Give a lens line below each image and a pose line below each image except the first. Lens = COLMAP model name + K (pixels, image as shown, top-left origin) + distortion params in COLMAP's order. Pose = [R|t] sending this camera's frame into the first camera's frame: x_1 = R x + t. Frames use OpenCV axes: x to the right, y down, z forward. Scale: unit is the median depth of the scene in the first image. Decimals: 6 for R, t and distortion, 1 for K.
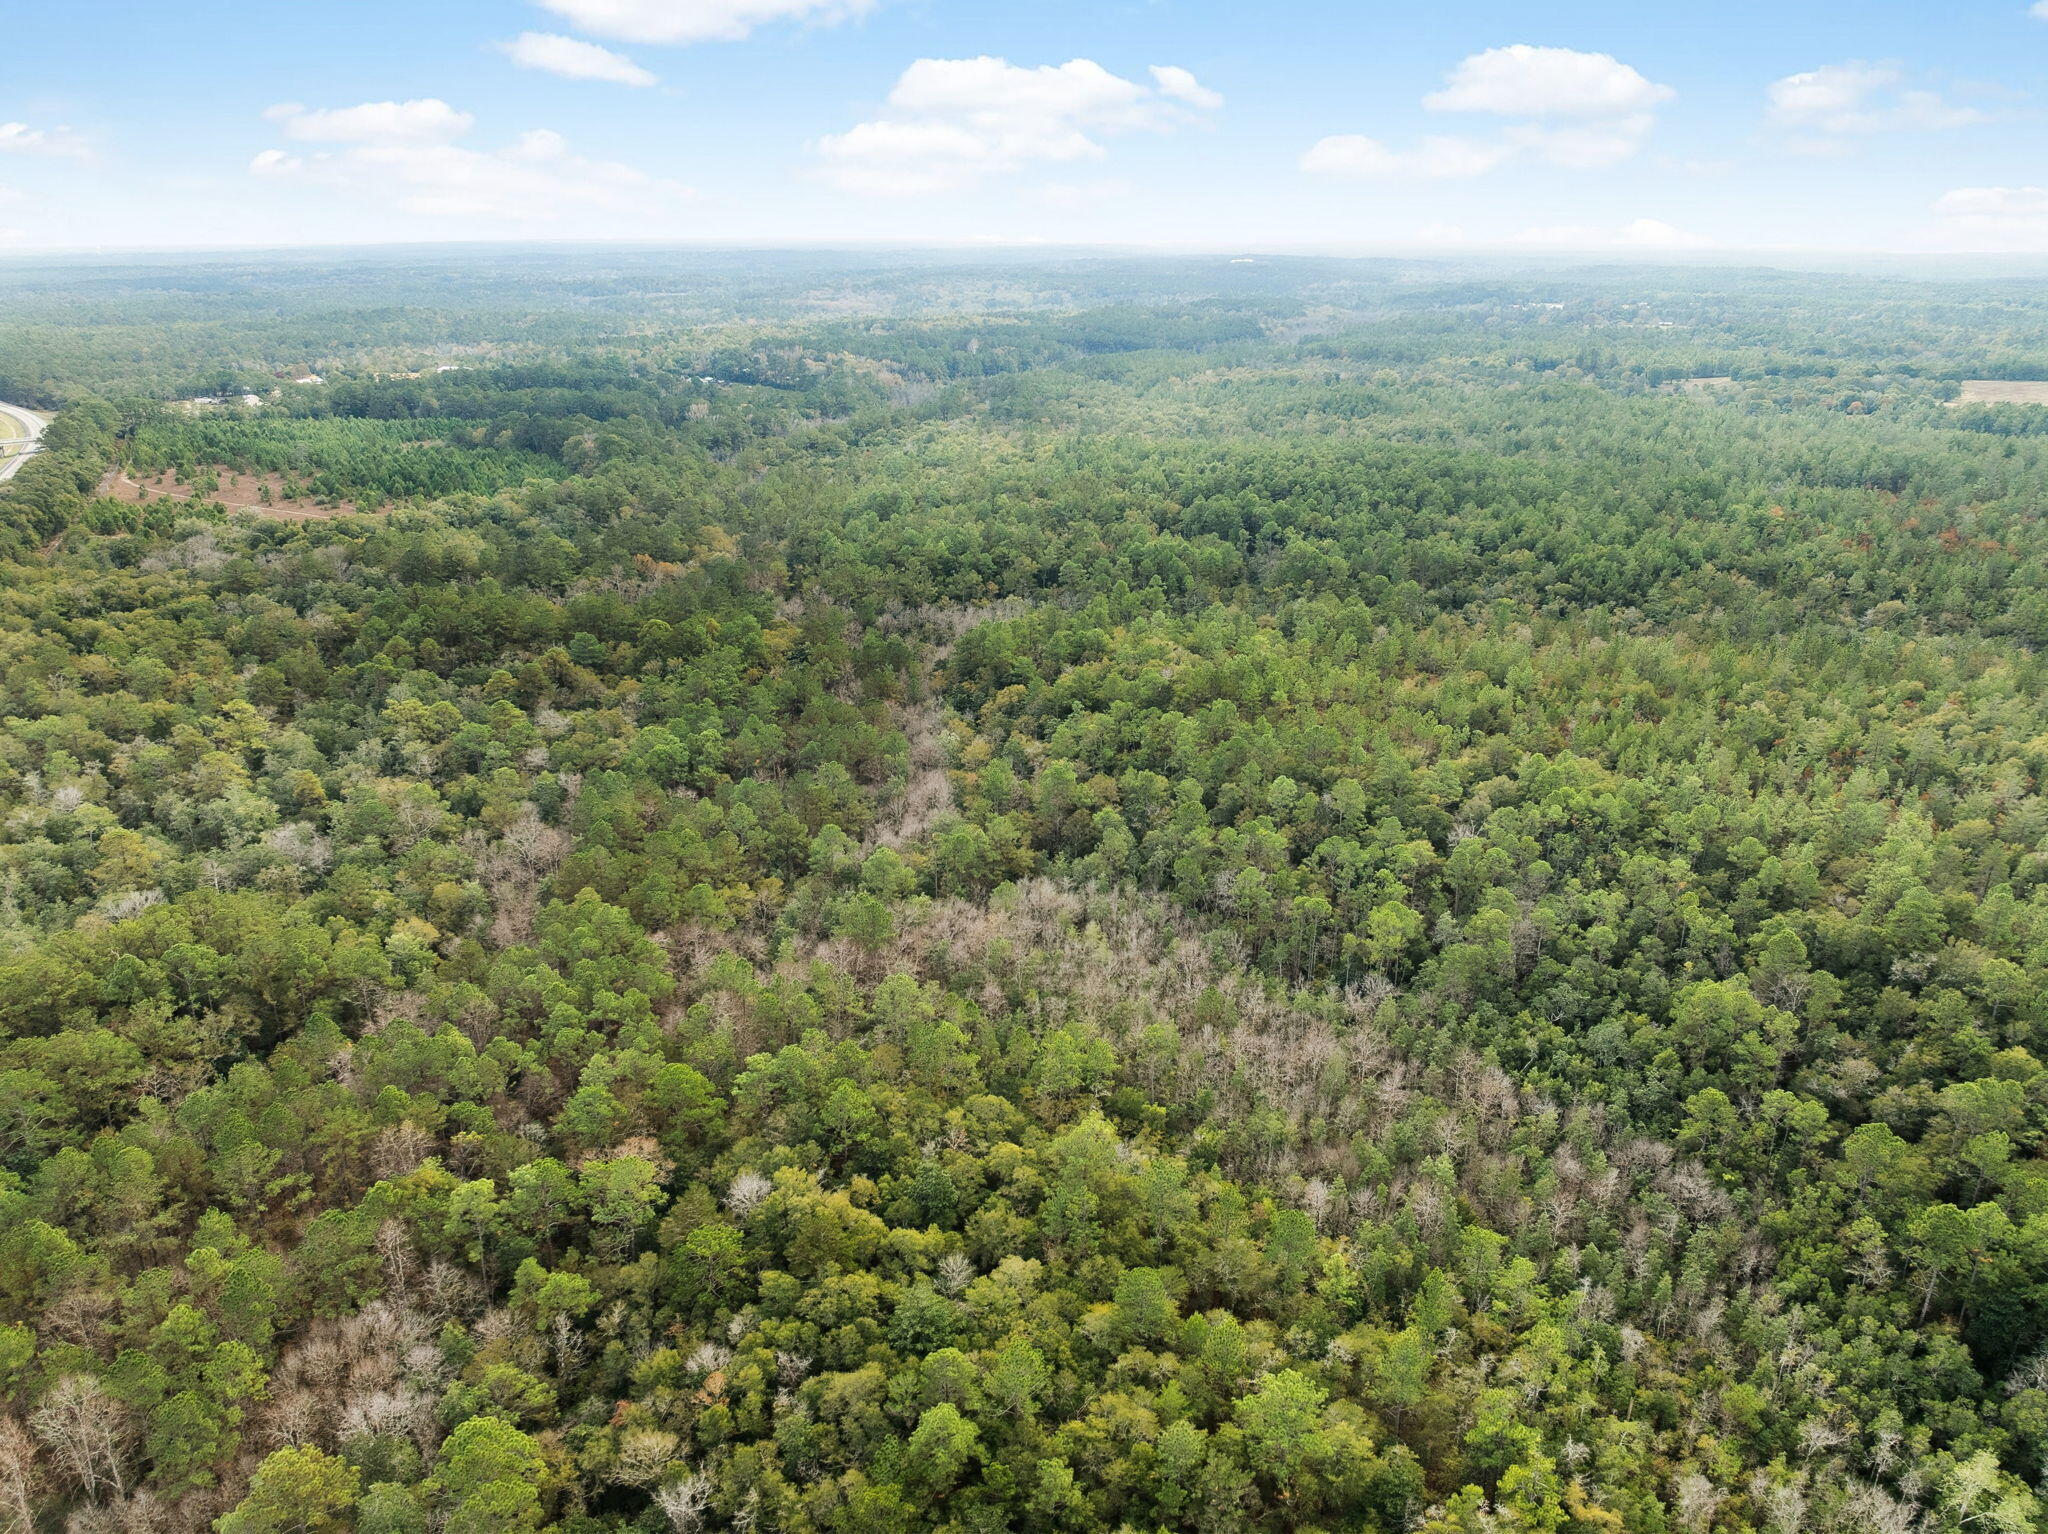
lens RADIAL K [[1499.0, 0, 1024.0], [0, 1499.0, 767.0], [0, 0, 1]] dist [-0.024846, -0.009290]
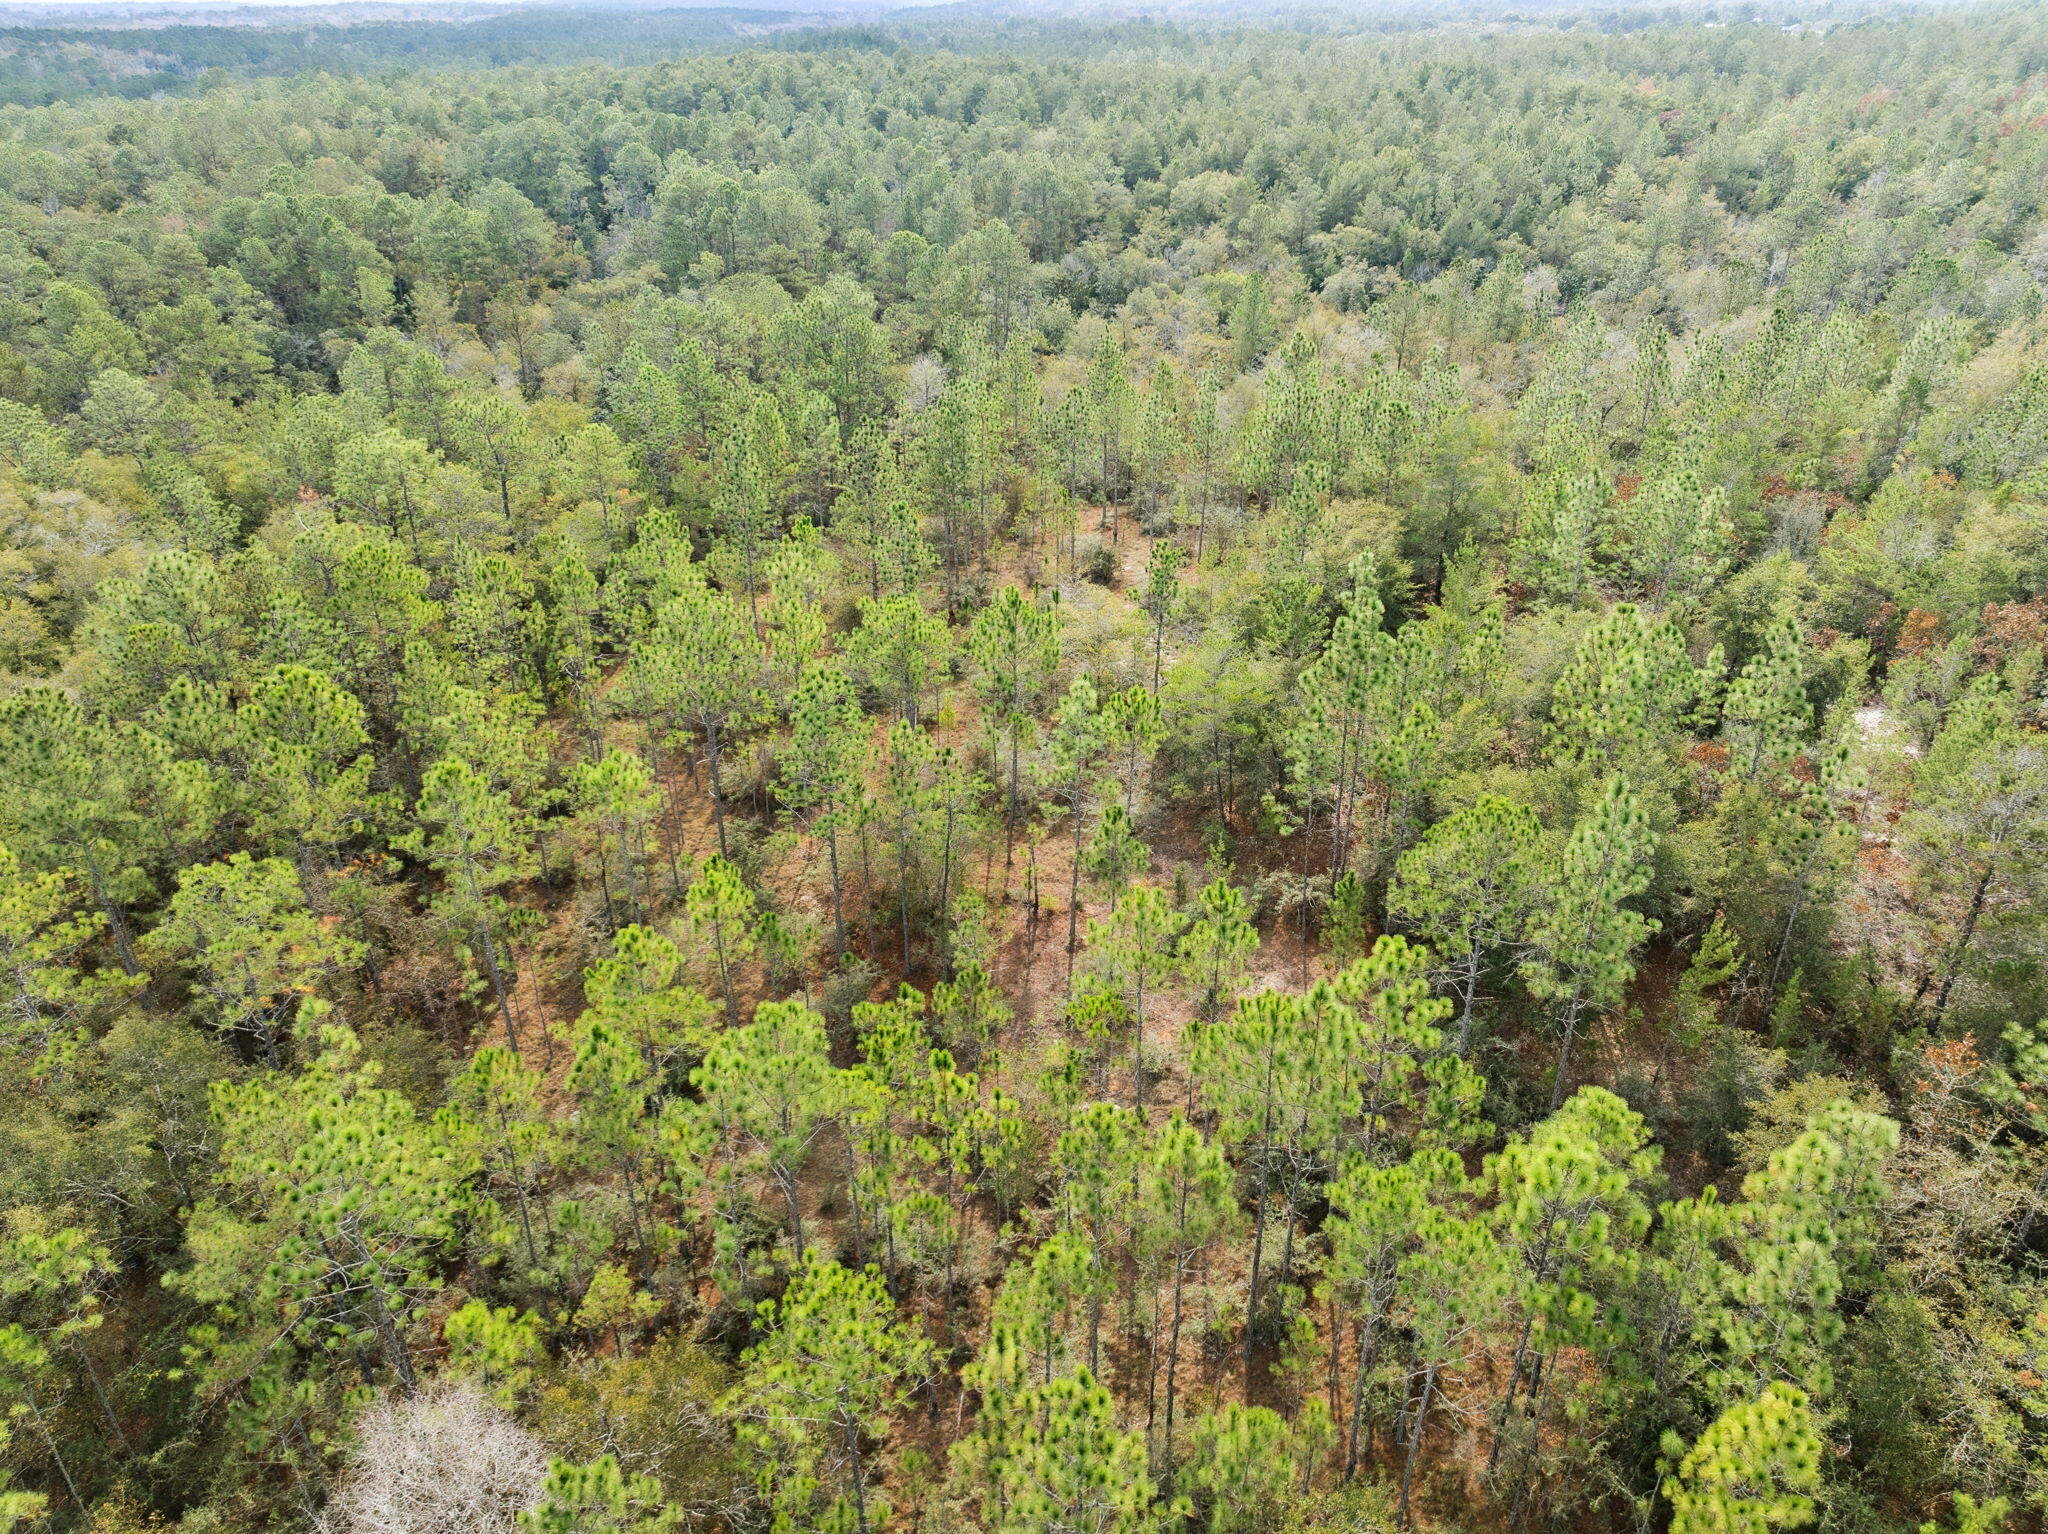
lens RADIAL K [[1499.0, 0, 1024.0], [0, 1499.0, 767.0], [0, 0, 1]] dist [-0.024846, -0.009290]
pose [[0.953820, -0.151387, 0.259442, 0.151503], [0.112127, 0.980723, 0.160033, -0.054259], [-0.278668, -0.123552, 0.952407, 0.629298]]
